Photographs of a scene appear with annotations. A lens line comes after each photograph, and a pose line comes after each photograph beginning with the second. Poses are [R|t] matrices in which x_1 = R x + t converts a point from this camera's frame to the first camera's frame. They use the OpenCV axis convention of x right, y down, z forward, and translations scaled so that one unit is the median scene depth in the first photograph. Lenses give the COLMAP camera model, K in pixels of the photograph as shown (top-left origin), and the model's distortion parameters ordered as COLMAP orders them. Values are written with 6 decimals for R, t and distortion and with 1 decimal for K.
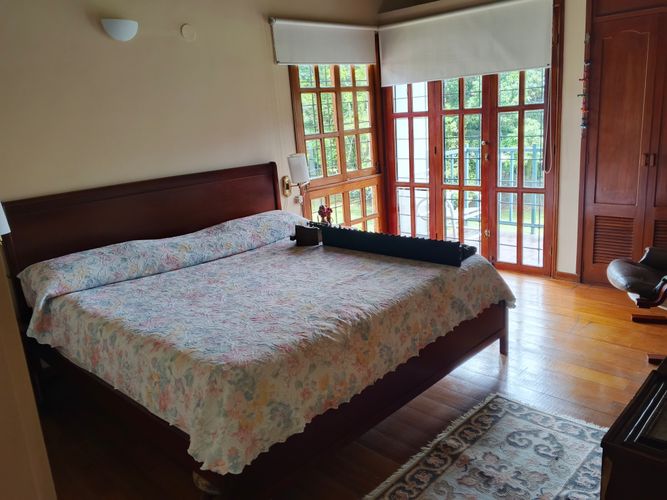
lens RADIAL K [[540.2, 0, 333.8], [0, 540.2, 253.1], [0, 0, 1]] dist [0.098896, -0.181174]
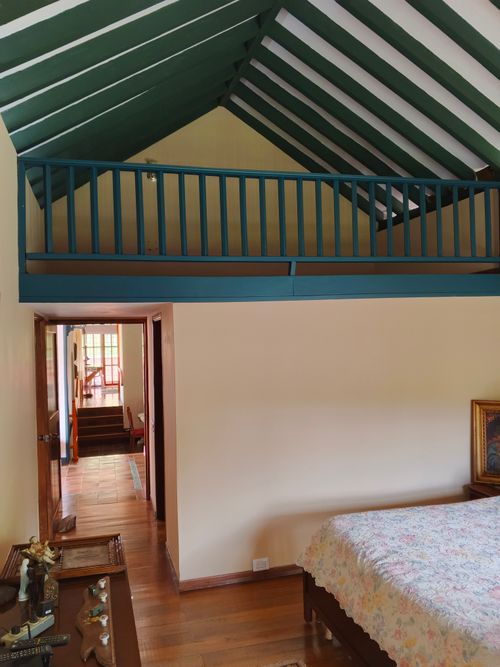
lens RADIAL K [[540.2, 0, 250.0], [0, 540.2, 333.5], [0, 0, 1]] dist [0.098896, -0.181174]
pose [[-0.500953, 0.078036, -0.861949, 1.063213], [-0.160019, 0.970405, 0.180856, -0.484890], [0.850553, 0.228528, -0.473640, 1.181629]]
